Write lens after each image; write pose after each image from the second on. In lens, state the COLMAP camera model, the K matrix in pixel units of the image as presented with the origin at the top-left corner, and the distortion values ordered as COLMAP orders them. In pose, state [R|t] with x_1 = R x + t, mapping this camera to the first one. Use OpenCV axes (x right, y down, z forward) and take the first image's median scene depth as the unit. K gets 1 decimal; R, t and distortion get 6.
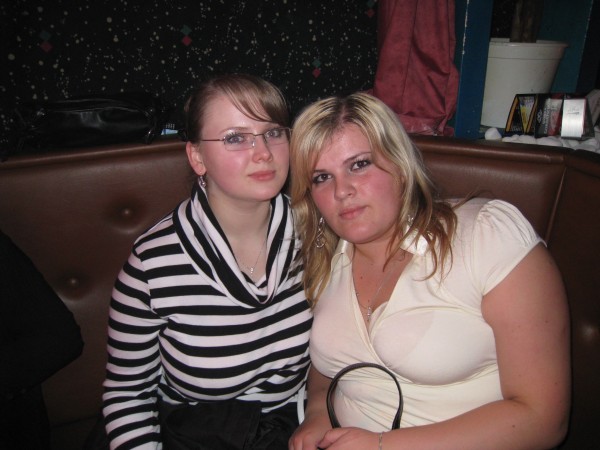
lens RADIAL K [[538.9, 0, 300.0], [0, 538.9, 225.0], [0, 0, 1]] dist [0.000847, -0.143222]
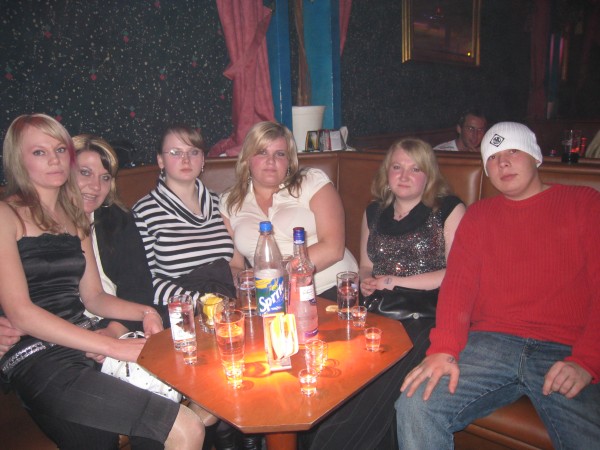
lens RADIAL K [[478.9, 0, 300.0], [0, 478.9, 225.0], [0, 0, 1]] dist [0.000388, 0.002085]
pose [[0.961477, -0.099311, 0.256318, -0.153856], [0.128654, 0.986601, -0.100335, 0.334552], [-0.242919, 0.129446, 0.961371, -0.825432]]
